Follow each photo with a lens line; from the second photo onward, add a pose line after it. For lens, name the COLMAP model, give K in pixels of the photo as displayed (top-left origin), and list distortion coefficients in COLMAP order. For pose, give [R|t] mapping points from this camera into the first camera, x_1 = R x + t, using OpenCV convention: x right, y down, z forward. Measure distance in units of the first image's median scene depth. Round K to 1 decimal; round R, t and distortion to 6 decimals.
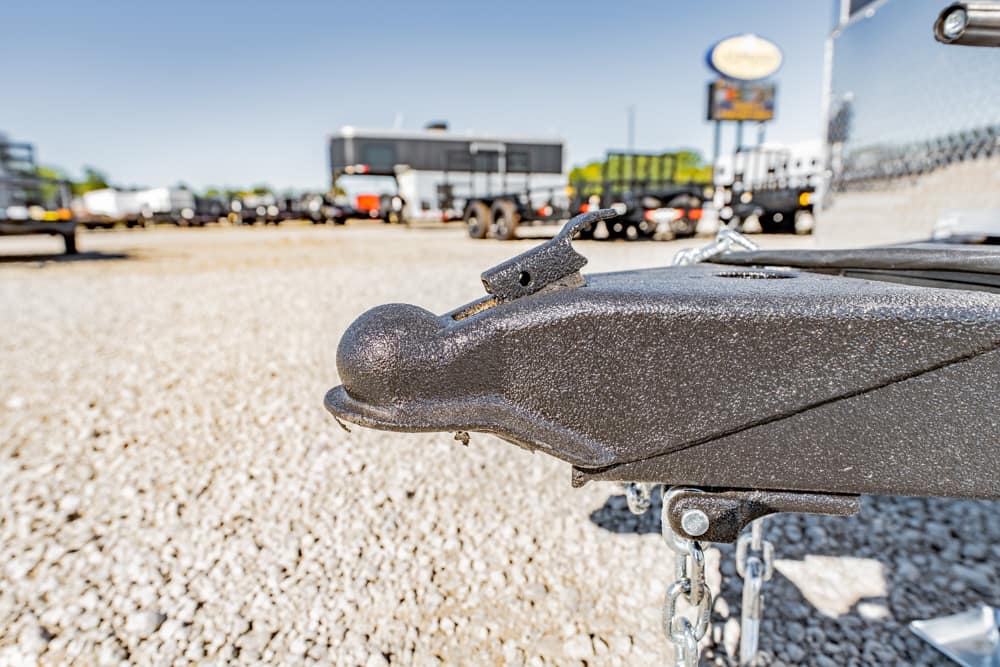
lens RADIAL K [[475.9, 0, 500.0], [0, 475.9, 333.5], [0, 0, 1]] dist [0.000098, 0.000091]
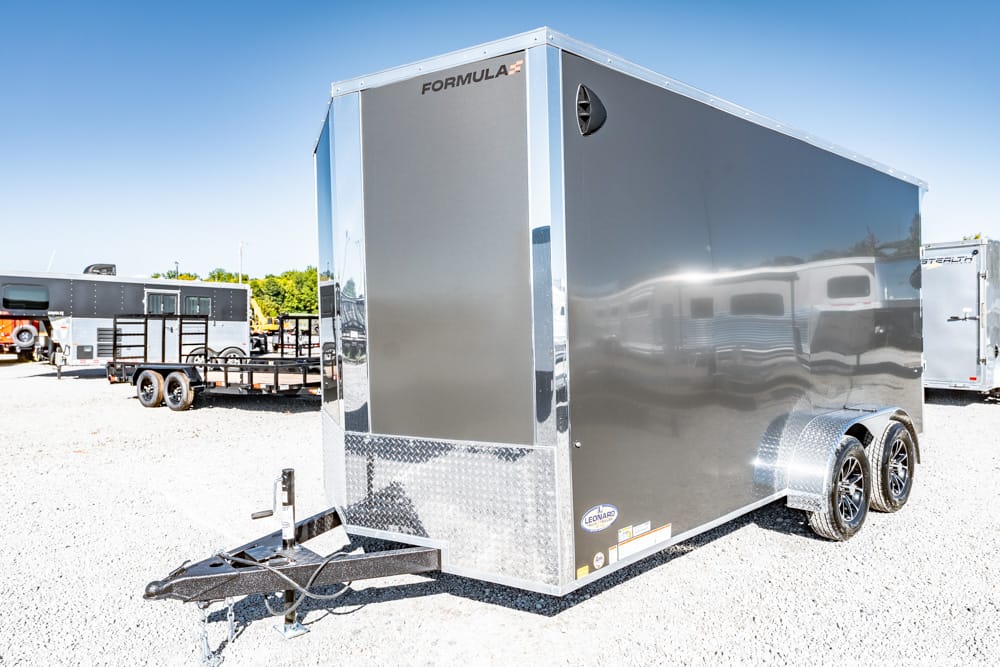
lens RADIAL K [[602.6, 0, 500.0], [0, 602.6, 333.5], [0, 0, 1]] dist [-0.002884, -0.000241]
pose [[0.881917, 0.003030, 0.471395, 0.004420], [0.072815, 0.987102, -0.142573, -0.114542], [-0.465747, 0.160062, 0.870322, -0.543452]]
